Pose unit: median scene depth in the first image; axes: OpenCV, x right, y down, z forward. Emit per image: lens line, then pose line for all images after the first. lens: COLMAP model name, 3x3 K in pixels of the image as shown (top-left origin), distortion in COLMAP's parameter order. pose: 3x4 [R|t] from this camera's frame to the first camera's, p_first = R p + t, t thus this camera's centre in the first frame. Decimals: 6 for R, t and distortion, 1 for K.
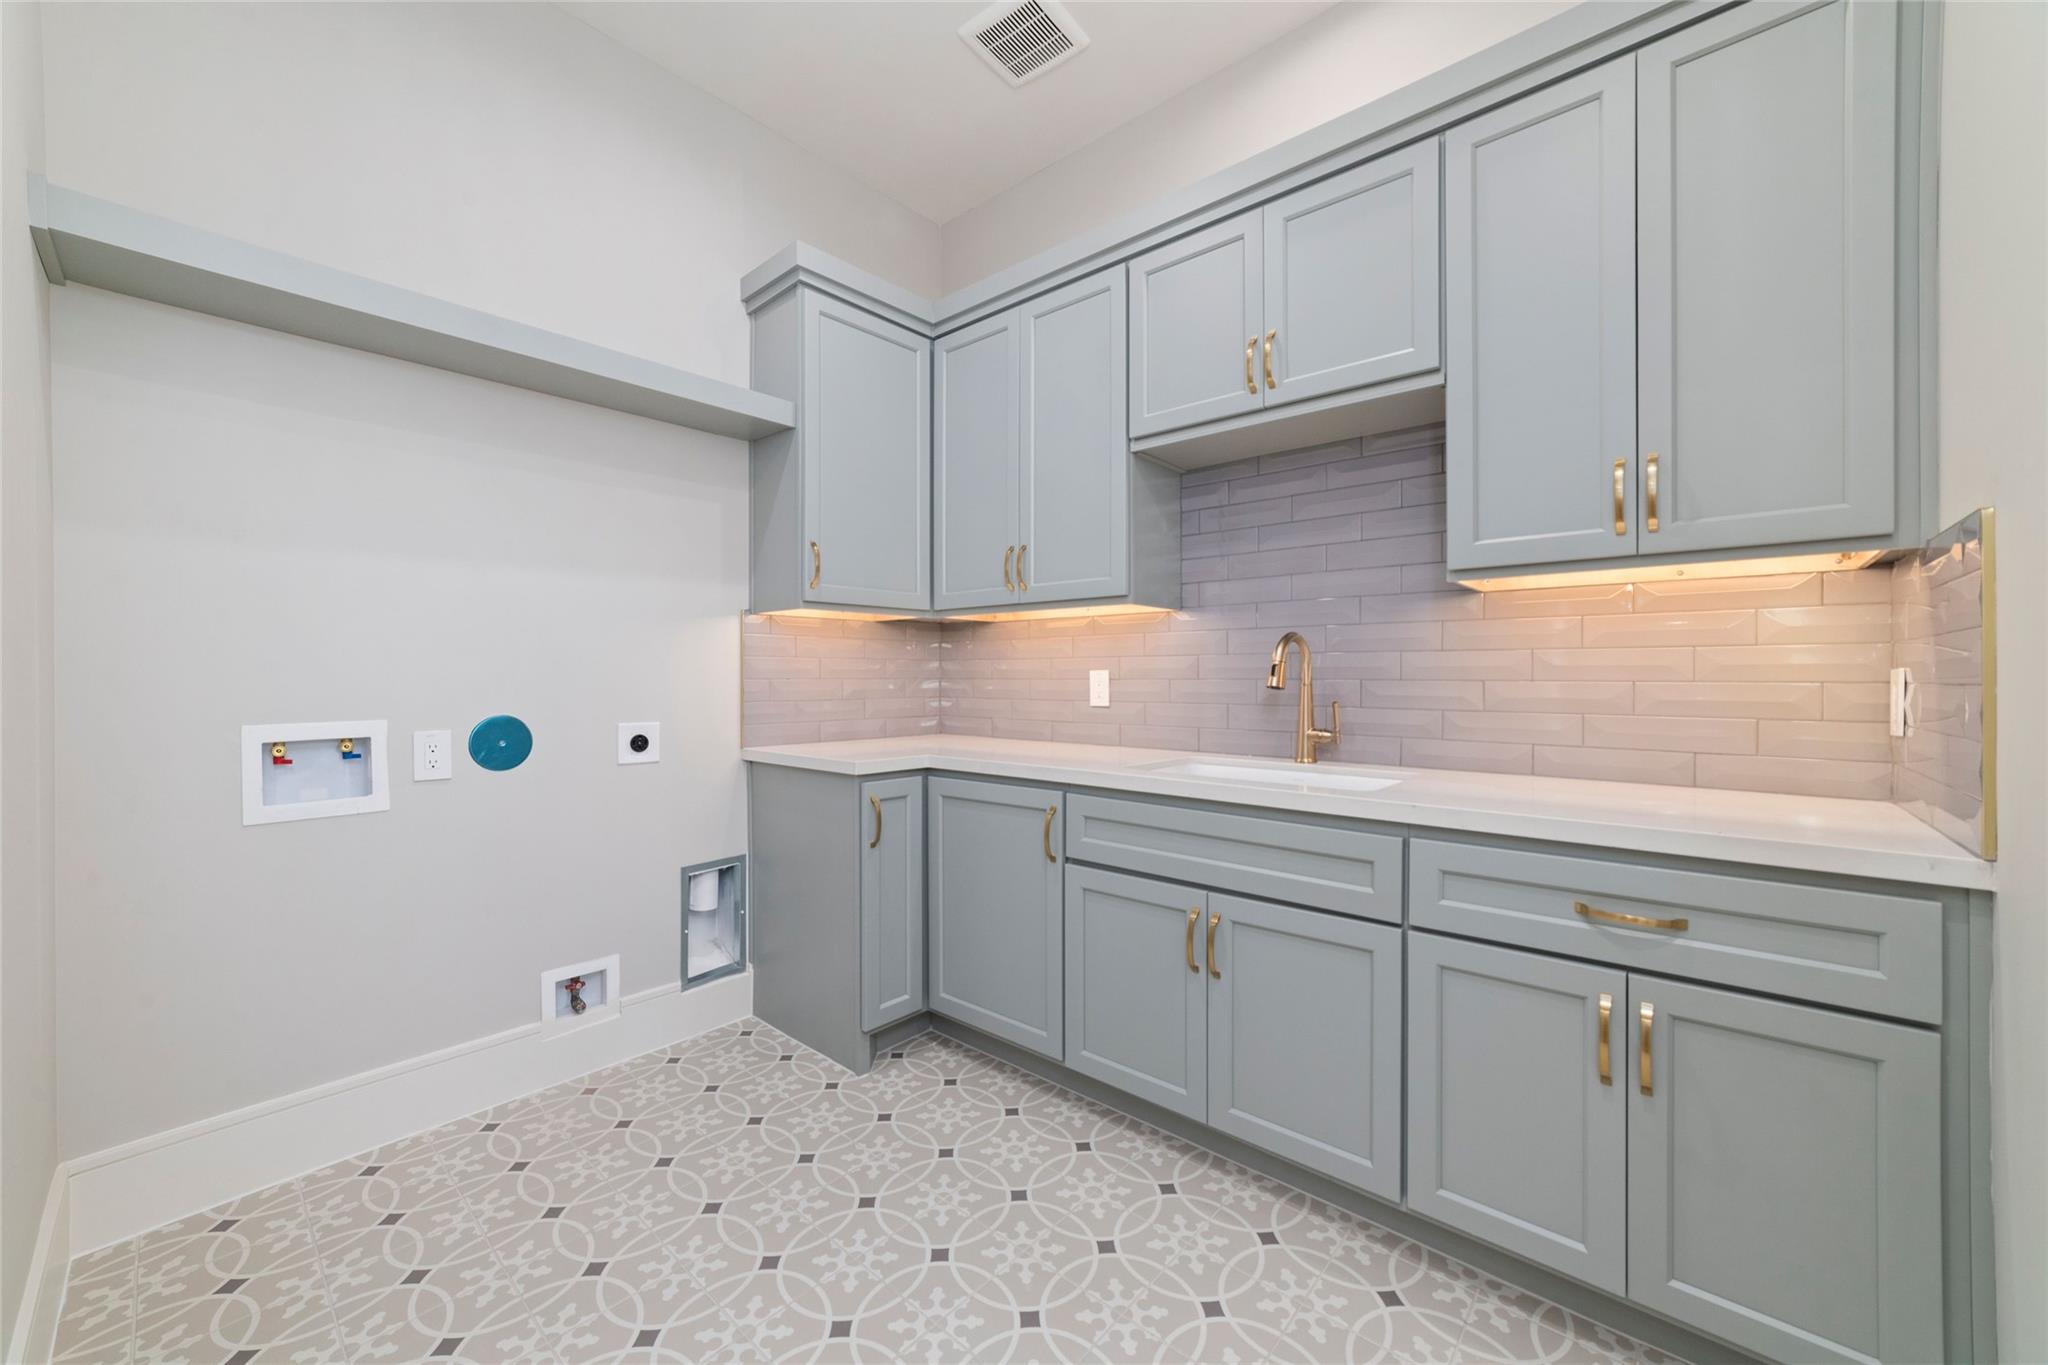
lens RADIAL K [[780.8, 0, 1027.5], [0, 780.8, 679.9], [0, 0, 1]] dist [-0.018482, 0.005585]
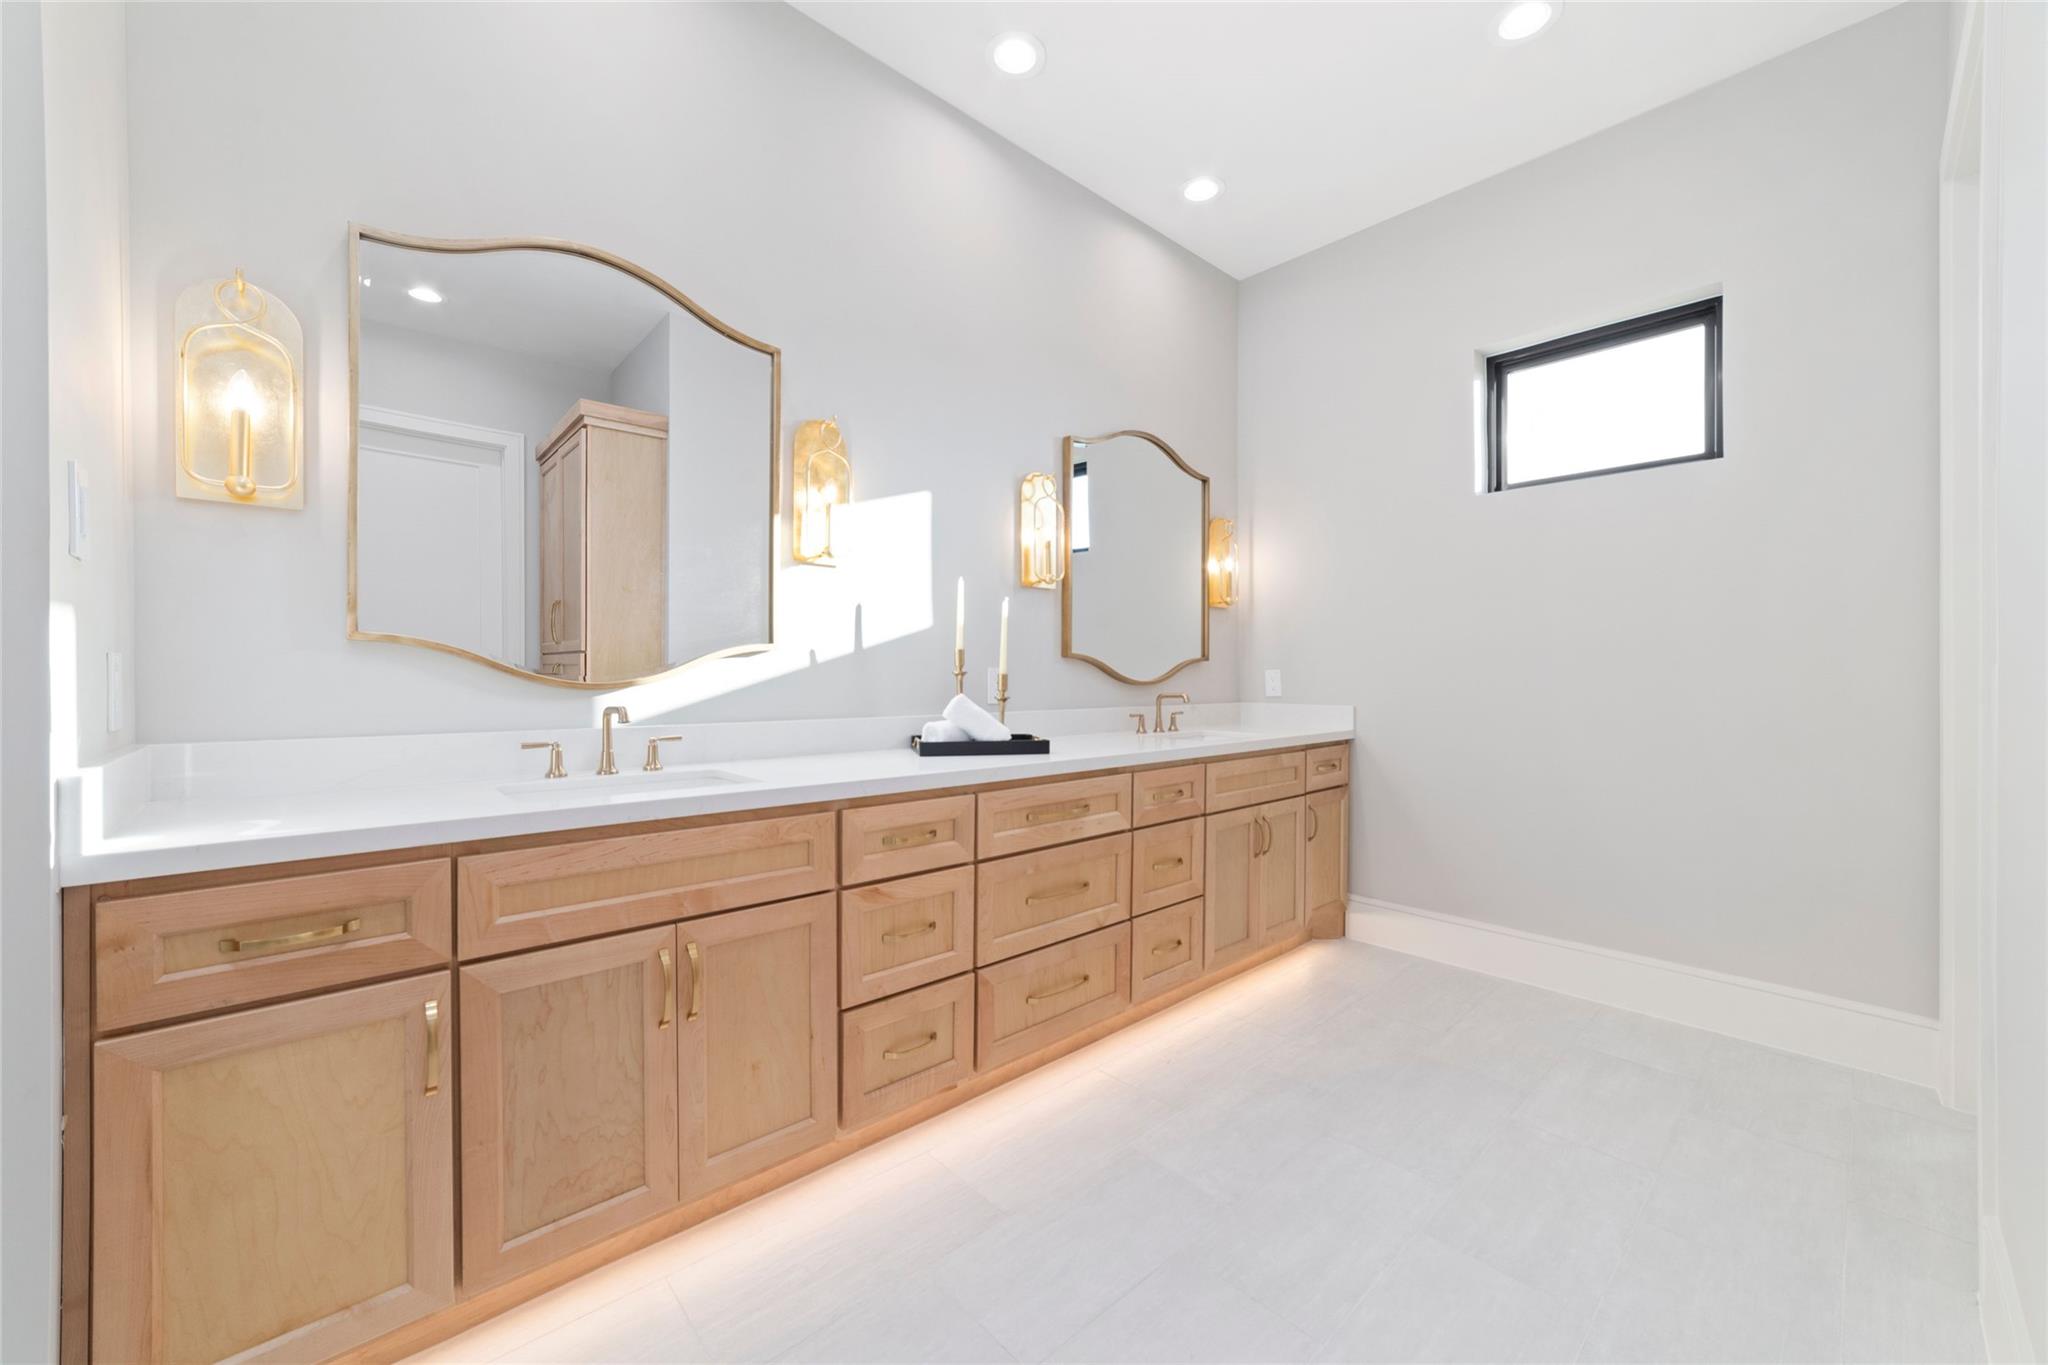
lens RADIAL K [[780.8, 0, 1030.1], [0, 780.8, 679.6], [0, 0, 1]] dist [-0.018482, 0.005585]
pose [[0.114455, -0.005436, 0.993414, -0.553437], [0.006108, 0.999970, 0.004768, -0.001208], [-0.993410, 0.005522, 0.114485, 0.495616]]
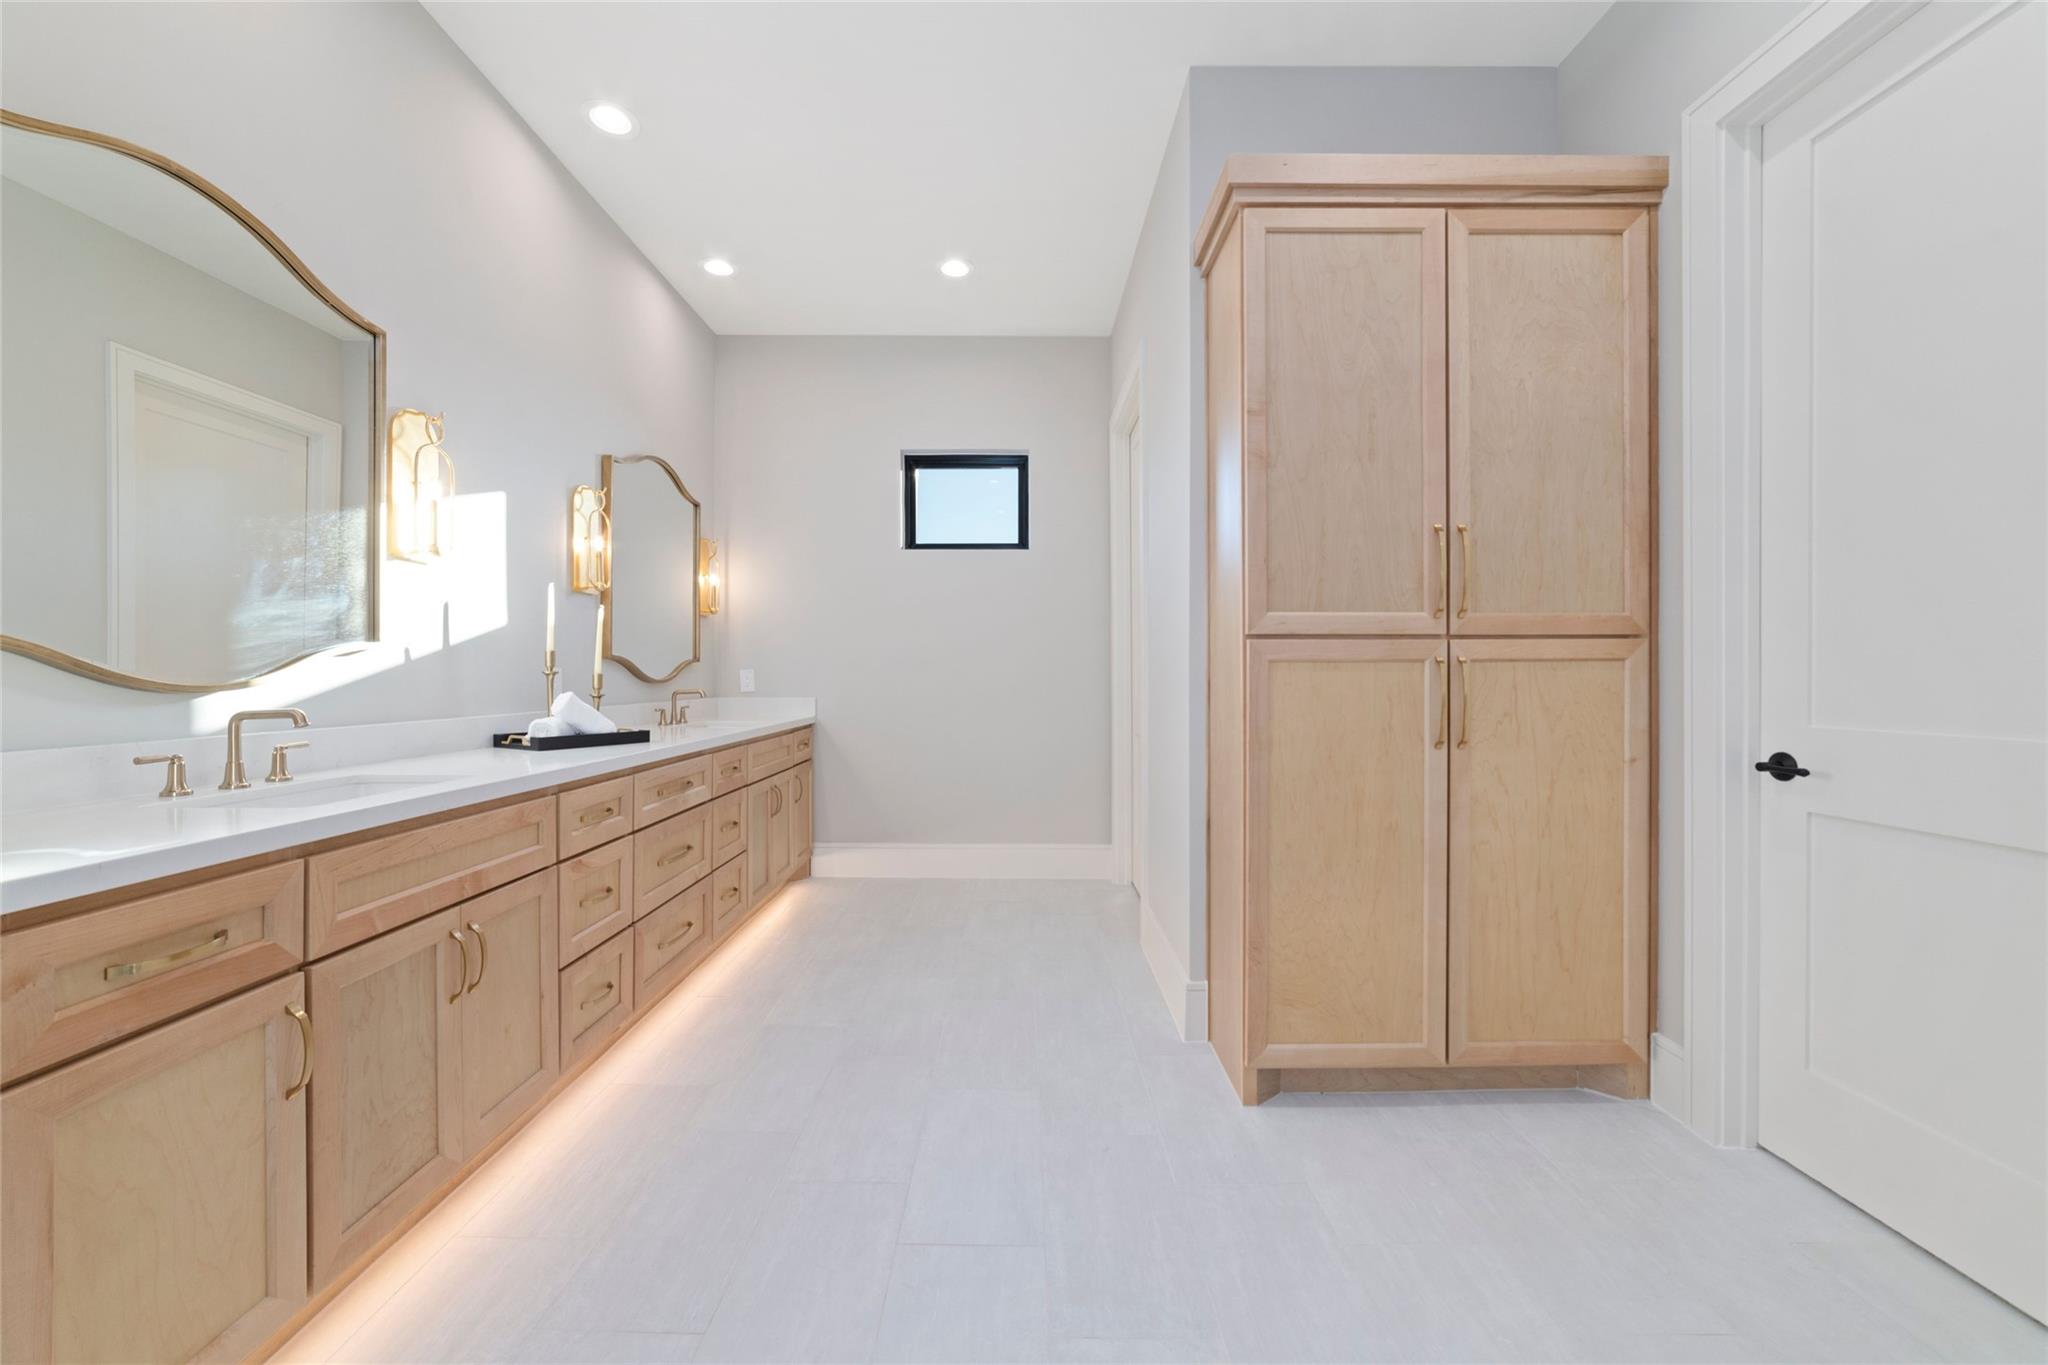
lens RADIAL K [[780.8, 0, 1023.1], [0, 780.8, 675.1], [0, 0, 1]] dist [-0.018482, 0.005585]
pose [[-0.658438, -0.001137, 0.752635, -0.880836], [0.006049, 0.999959, 0.006803, -0.007130], [-0.752611, 0.009032, -0.658403, 1.075110]]
